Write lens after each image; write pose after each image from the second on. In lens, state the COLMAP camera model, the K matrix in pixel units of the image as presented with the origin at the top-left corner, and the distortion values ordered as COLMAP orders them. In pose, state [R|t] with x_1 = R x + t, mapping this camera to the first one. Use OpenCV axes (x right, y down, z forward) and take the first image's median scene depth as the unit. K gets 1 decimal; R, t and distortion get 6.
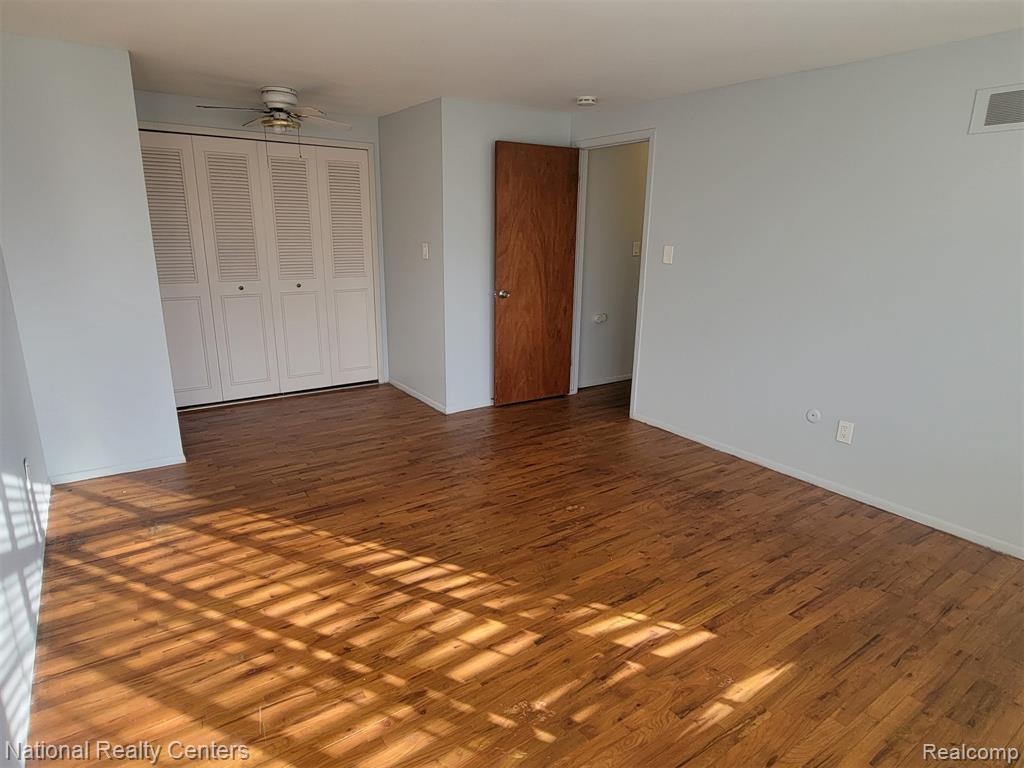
lens RADIAL K [[599.8, 0, 509.2], [0, 599.8, 390.6], [0, 0, 1]] dist [-0.002958, -0.001070]
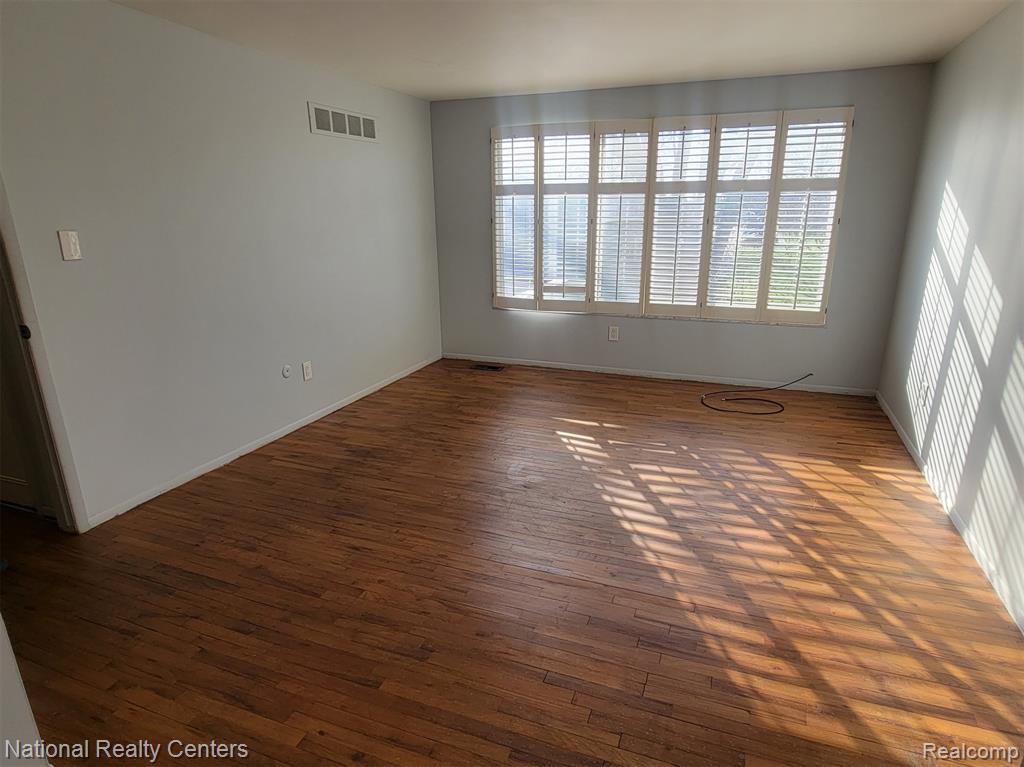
lens RADIAL K [[599.8, 0, 509.2], [0, 599.8, 390.1], [0, 0, 1]] dist [-0.002958, -0.001070]
pose [[-0.554747, -0.254265, 0.792215, -0.827797], [0.217935, 0.874510, 0.433286, -0.434448], [-0.802969, 0.413016, -0.429719, 1.589758]]
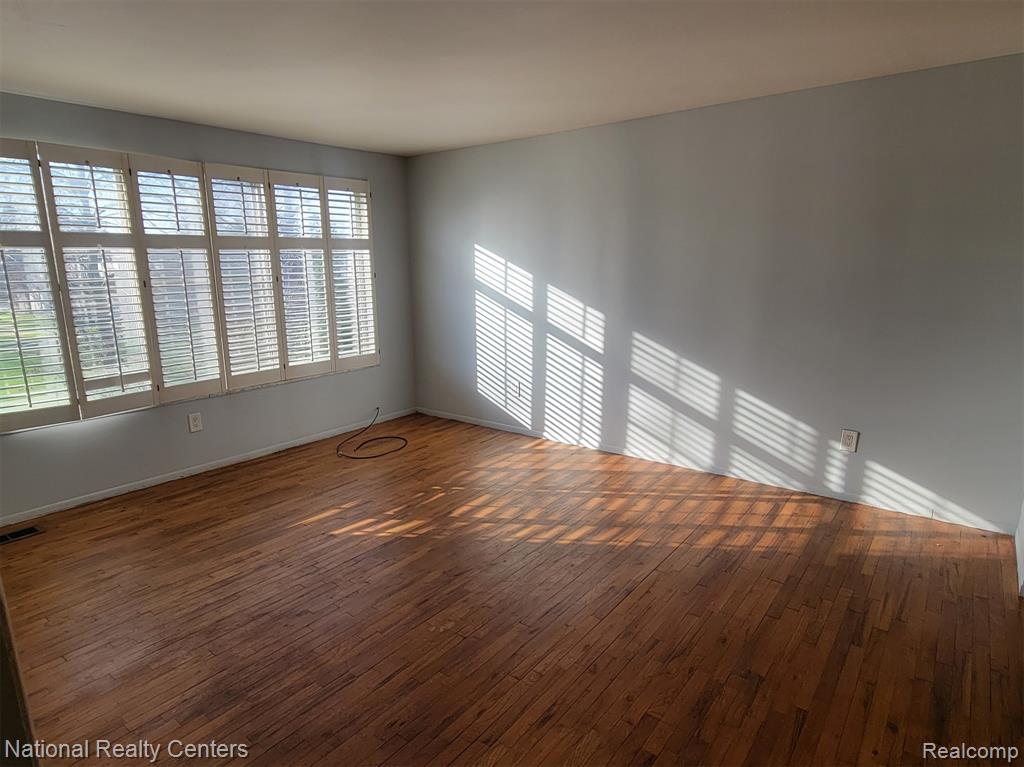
lens RADIAL K [[599.8, 0, 509.2], [0, 599.8, 390.1], [0, 0, 1]] dist [-0.002958, -0.001070]
pose [[-0.955678, 0.058017, -0.288643, 0.285137], [-0.080881, 0.890936, 0.446868, -0.501521], [0.283088, 0.450408, -0.846755, 1.901667]]
